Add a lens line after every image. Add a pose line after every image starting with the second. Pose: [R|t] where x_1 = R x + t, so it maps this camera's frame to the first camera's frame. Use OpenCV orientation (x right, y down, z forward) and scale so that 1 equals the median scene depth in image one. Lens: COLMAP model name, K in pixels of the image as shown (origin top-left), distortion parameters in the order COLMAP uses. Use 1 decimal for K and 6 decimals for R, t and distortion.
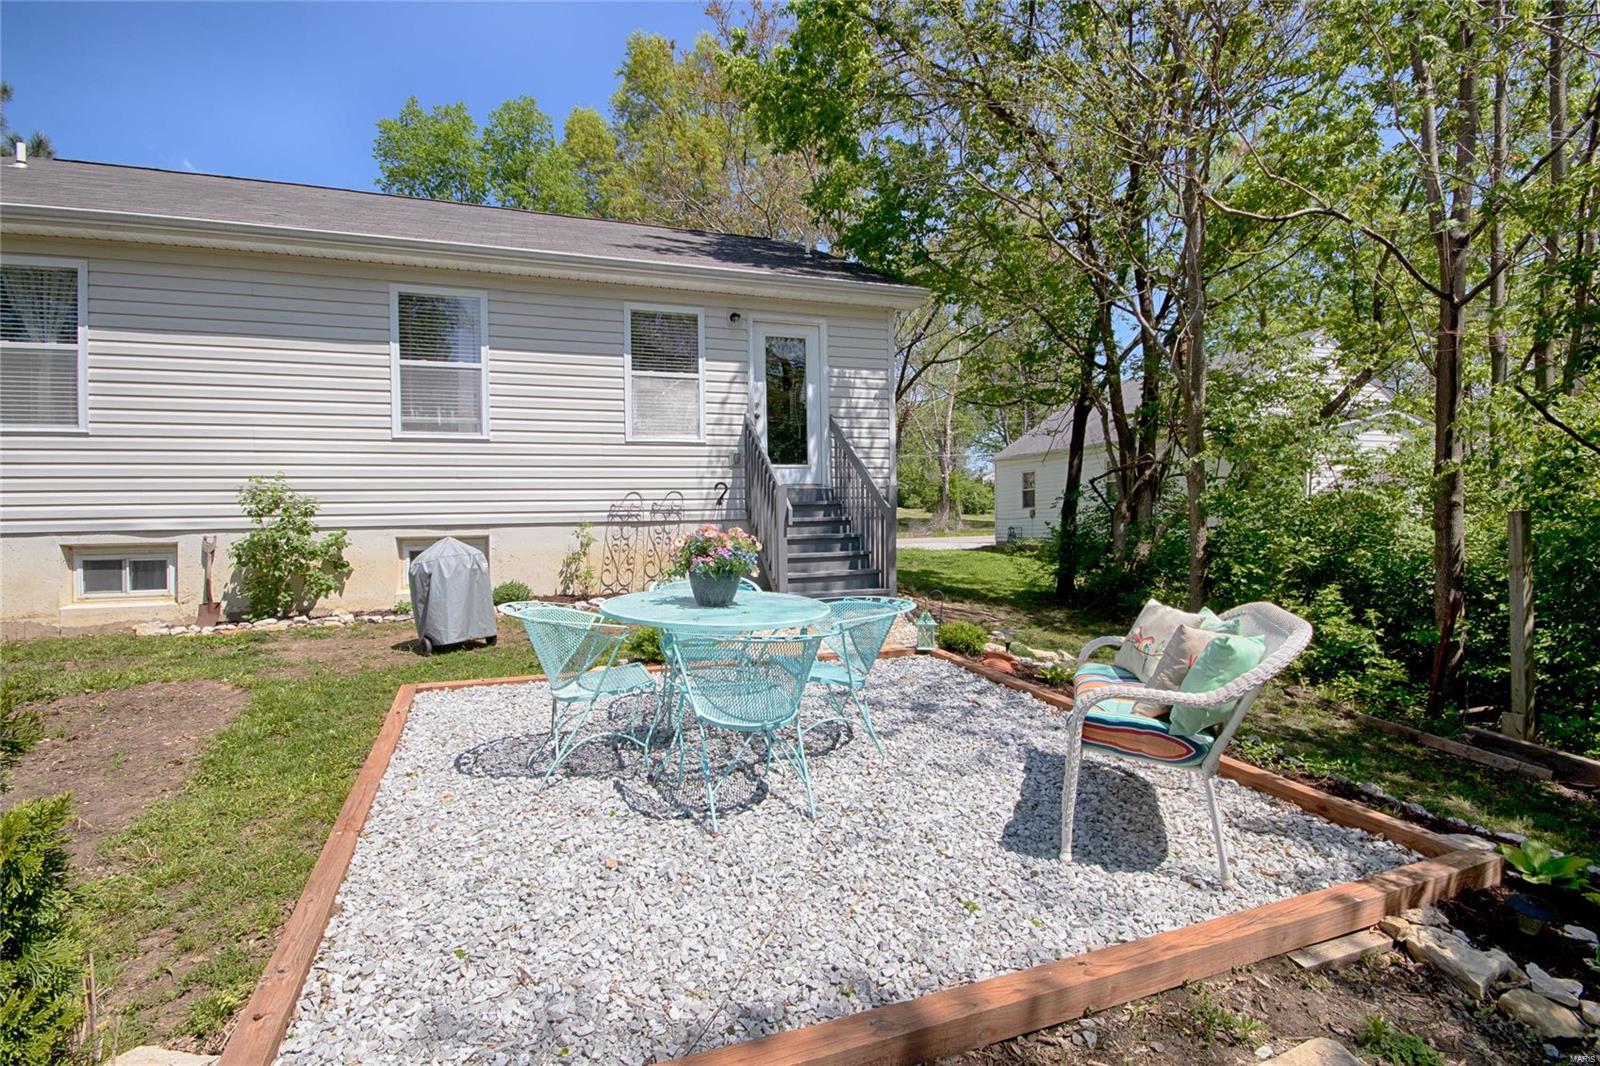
lens RADIAL K [[761.0, 0, 807.6], [0, 761.0, 515.4], [0, 0, 1]] dist [0.011418, 0.000638]
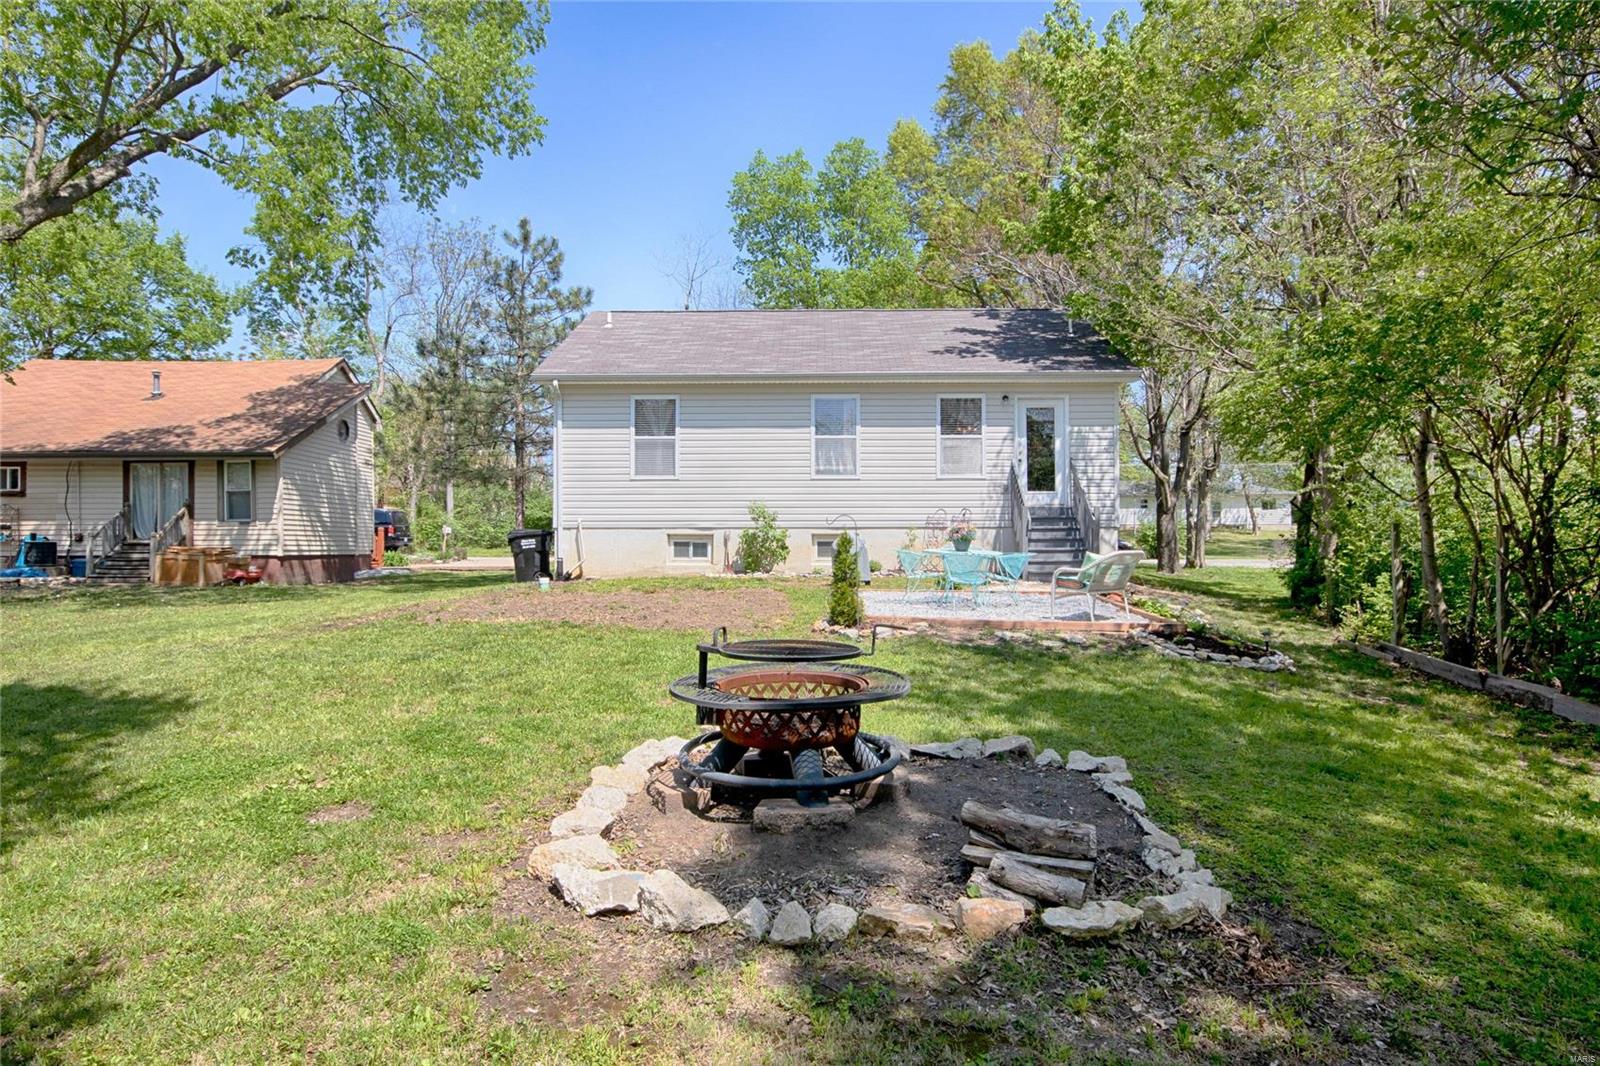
lens RADIAL K [[954.4, 0, 800.0], [0, 954.4, 533.0], [0, 0, 1]] dist [-0.003068, -0.001197]
pose [[0.926997, 0.015627, -0.374743, 0.260332], [-0.015161, 0.999876, 0.004190, 0.016804], [0.374762, 0.001798, 0.927119, -1.014959]]
